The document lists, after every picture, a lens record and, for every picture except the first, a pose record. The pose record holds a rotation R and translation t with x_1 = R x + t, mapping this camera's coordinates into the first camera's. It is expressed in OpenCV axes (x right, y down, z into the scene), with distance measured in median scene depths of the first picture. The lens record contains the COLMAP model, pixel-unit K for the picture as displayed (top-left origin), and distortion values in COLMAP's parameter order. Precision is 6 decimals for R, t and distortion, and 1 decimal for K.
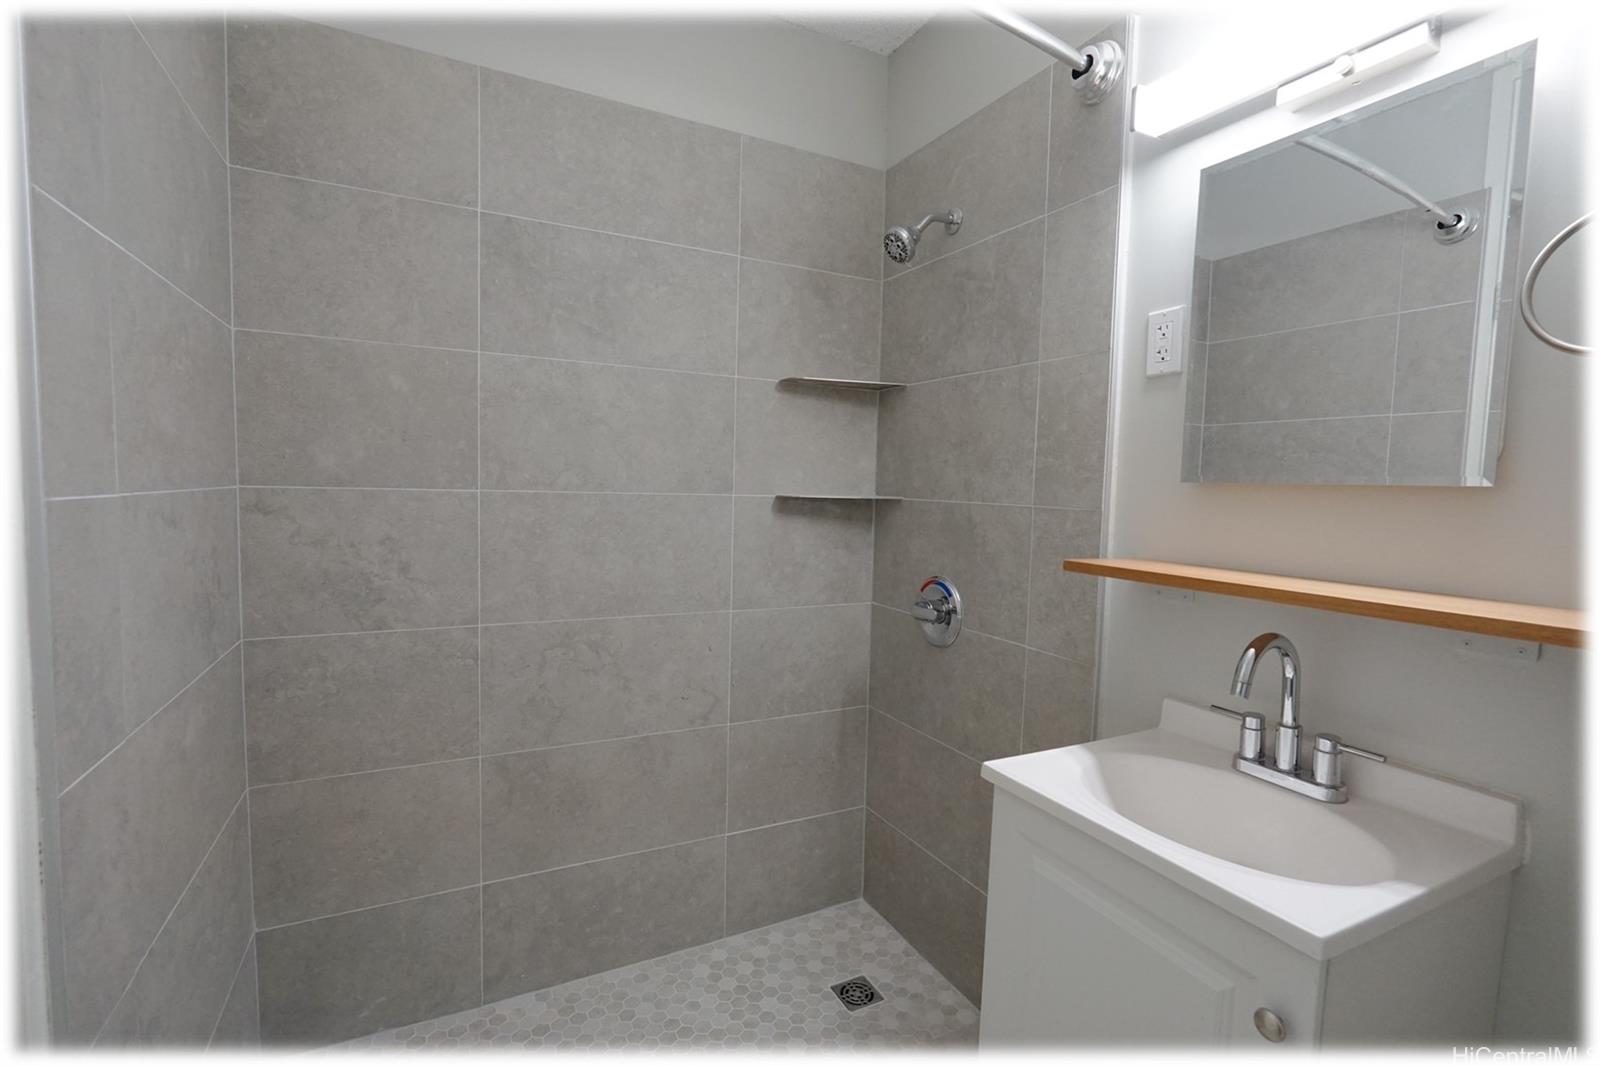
lens RADIAL K [[735.8, 0, 801.1], [0, 735.8, 536.1], [0, 0, 1]] dist [-0.021273, 0.012449]
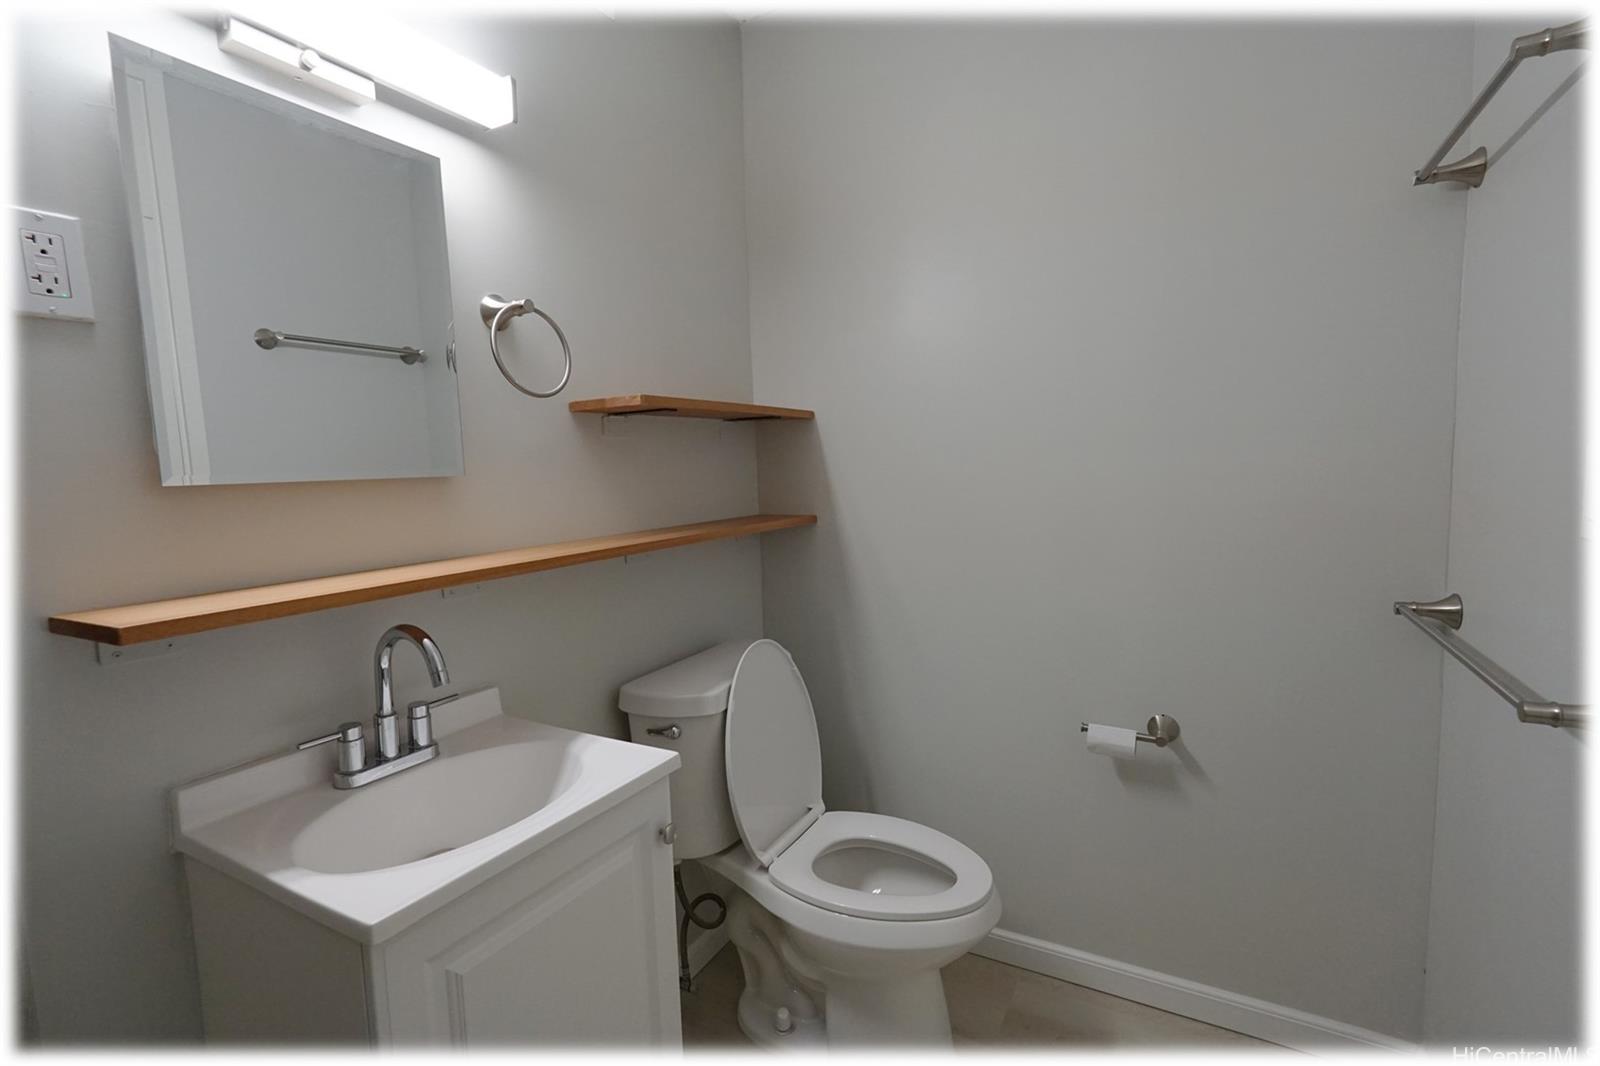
lens RADIAL K [[730.0, 0, 809.6], [0, 730.0, 536.5], [0, 0, 1]] dist [-0.021076, 0.011765]
pose [[-0.558233, -0.085820, 0.825234, -0.495650], [0.082452, 0.983974, 0.158103, -0.101142], [-0.825577, 0.156300, -0.542210, 1.045175]]
